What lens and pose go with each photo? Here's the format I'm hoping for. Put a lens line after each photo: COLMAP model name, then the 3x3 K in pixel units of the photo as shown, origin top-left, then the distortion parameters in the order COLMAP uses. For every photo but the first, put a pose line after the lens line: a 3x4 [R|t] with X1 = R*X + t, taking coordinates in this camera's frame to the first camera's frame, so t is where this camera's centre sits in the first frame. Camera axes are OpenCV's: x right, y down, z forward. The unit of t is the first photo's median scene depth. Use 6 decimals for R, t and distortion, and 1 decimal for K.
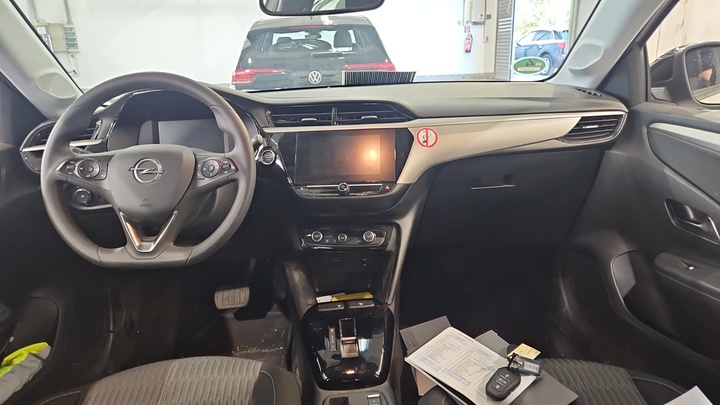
lens RADIAL K [[497.8, 0, 360.0], [0, 497.8, 202.5], [0, 0, 1]] dist [-0.000979, -0.001630]
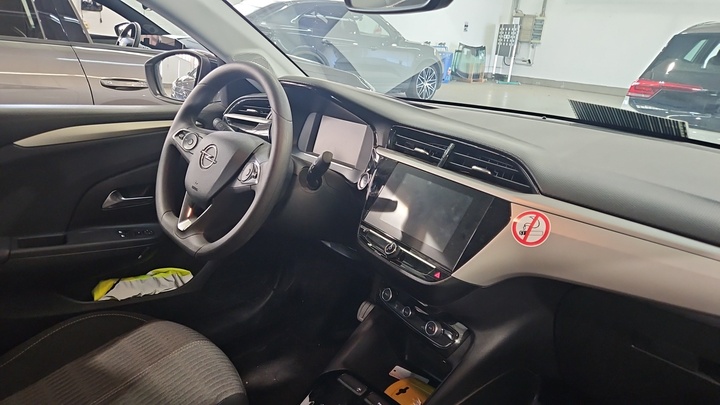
lens RADIAL K [[497.8, 0, 360.0], [0, 497.8, 202.5], [0, 0, 1]] dist [-0.000979, -0.001630]
pose [[0.608468, 0.326556, -0.723276, 0.420721], [-0.320055, 0.934981, 0.152888, -0.179237], [0.726176, 0.138460, 0.673422, 0.424106]]
